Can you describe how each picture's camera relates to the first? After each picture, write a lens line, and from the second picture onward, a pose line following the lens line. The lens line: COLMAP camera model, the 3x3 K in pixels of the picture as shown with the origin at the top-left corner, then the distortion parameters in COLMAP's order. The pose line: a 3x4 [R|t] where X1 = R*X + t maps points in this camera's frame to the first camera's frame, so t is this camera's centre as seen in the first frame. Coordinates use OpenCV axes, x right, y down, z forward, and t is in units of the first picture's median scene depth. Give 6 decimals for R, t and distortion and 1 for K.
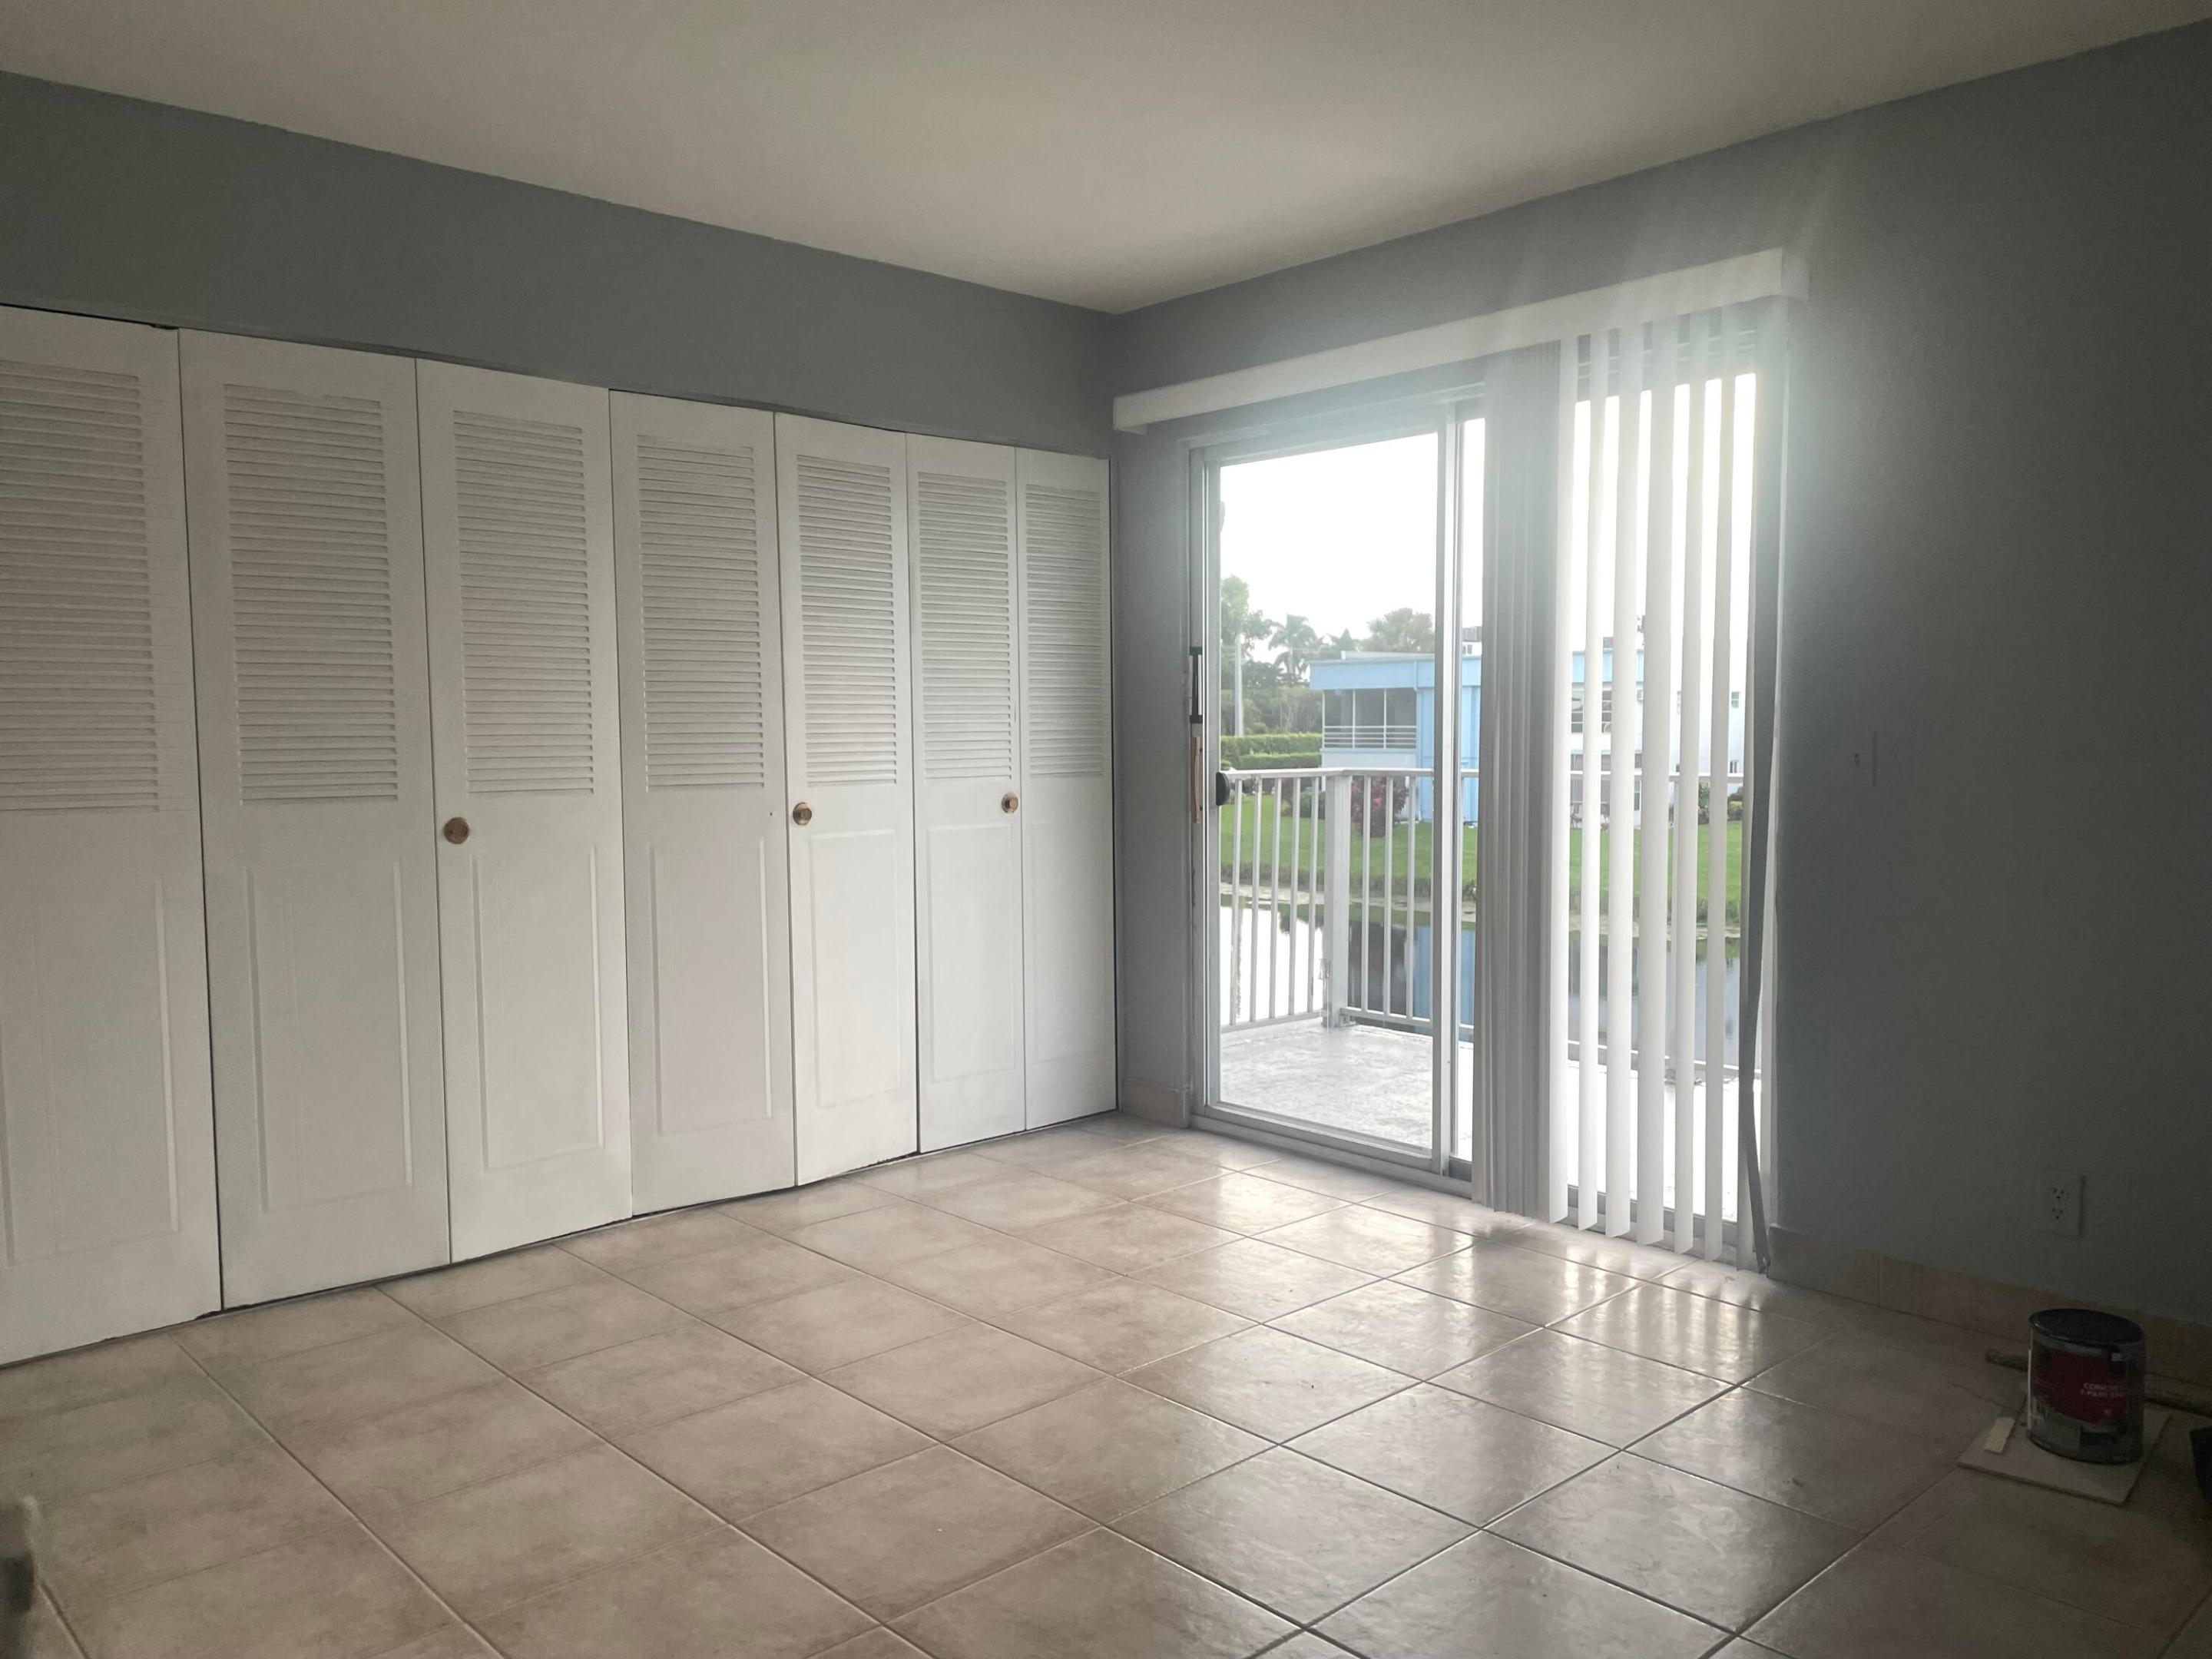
lens RADIAL K [[1678.5, 0, 1133.2], [0, 1678.5, 851.9], [0, 0, 1]] dist [0.091543, -0.112123]
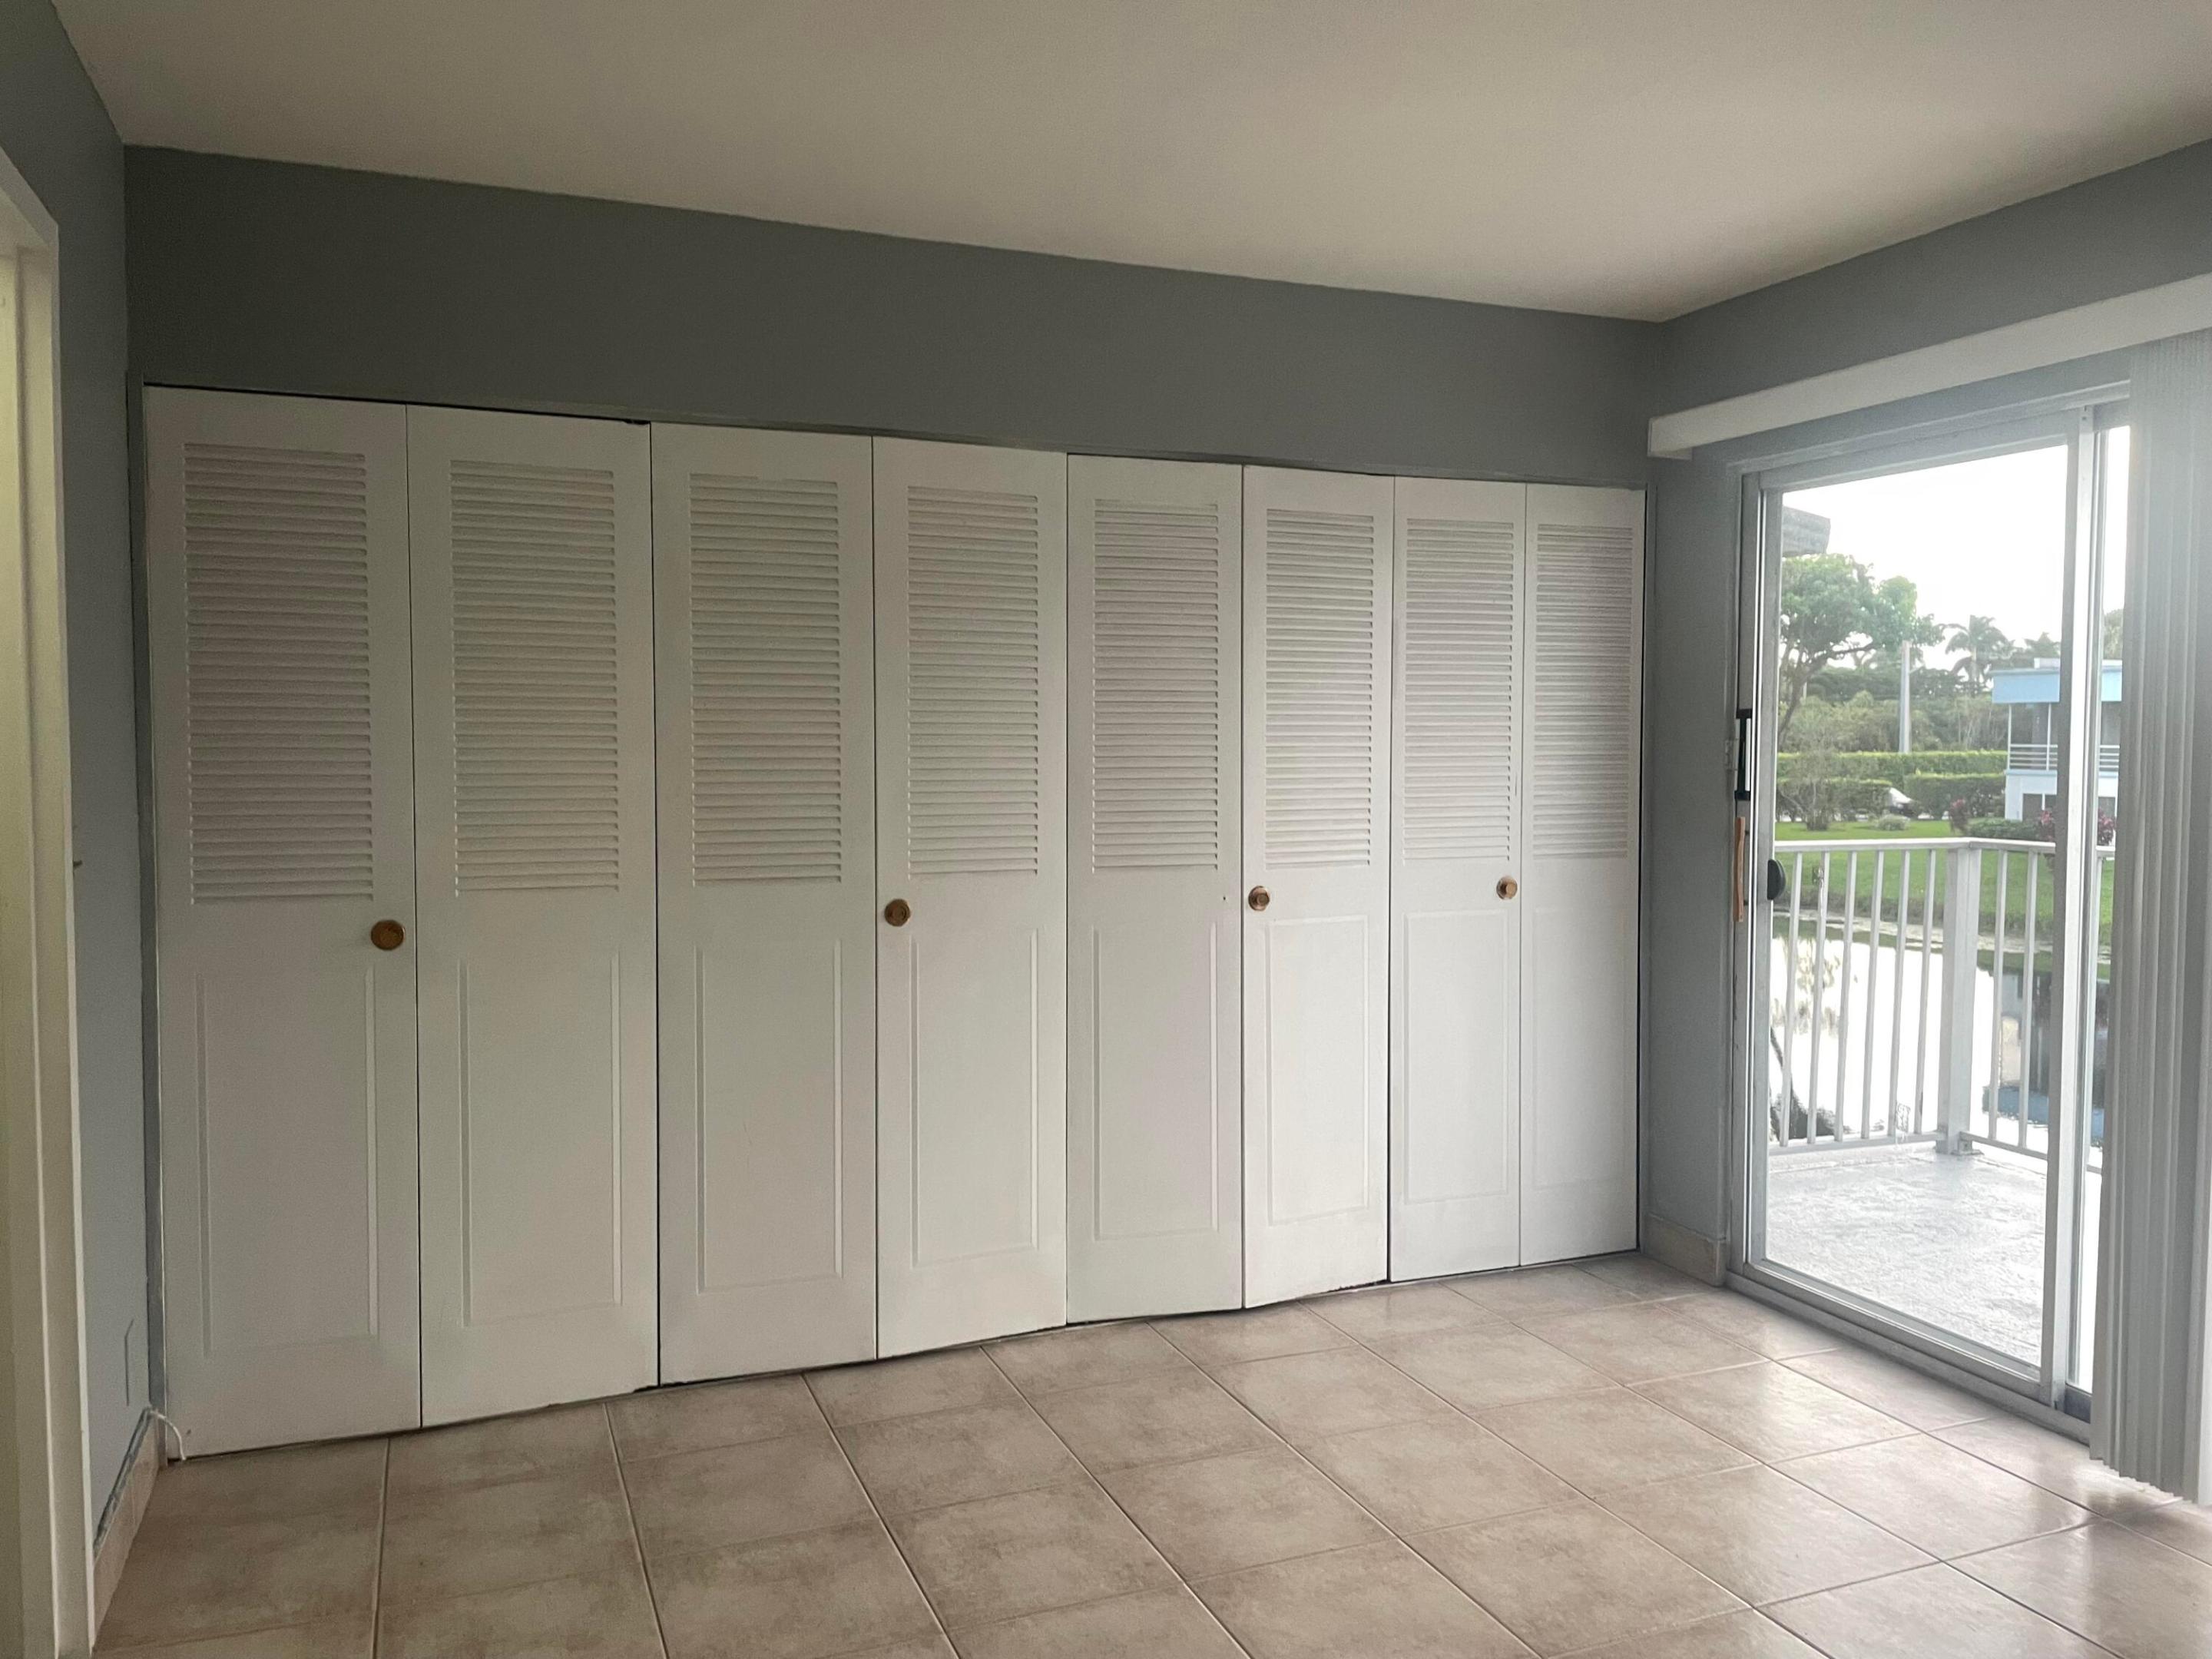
lens RADIAL K [[1690.2, 0, 1129.8], [0, 1690.2, 811.7], [0, 0, 1]] dist [0.091213, -0.131426]
pose [[0.934036, 0.025962, -0.356235, 0.062858], [-0.036180, 0.999102, -0.022051, -0.046757], [0.355343, 0.033485, 0.934136, 0.117180]]
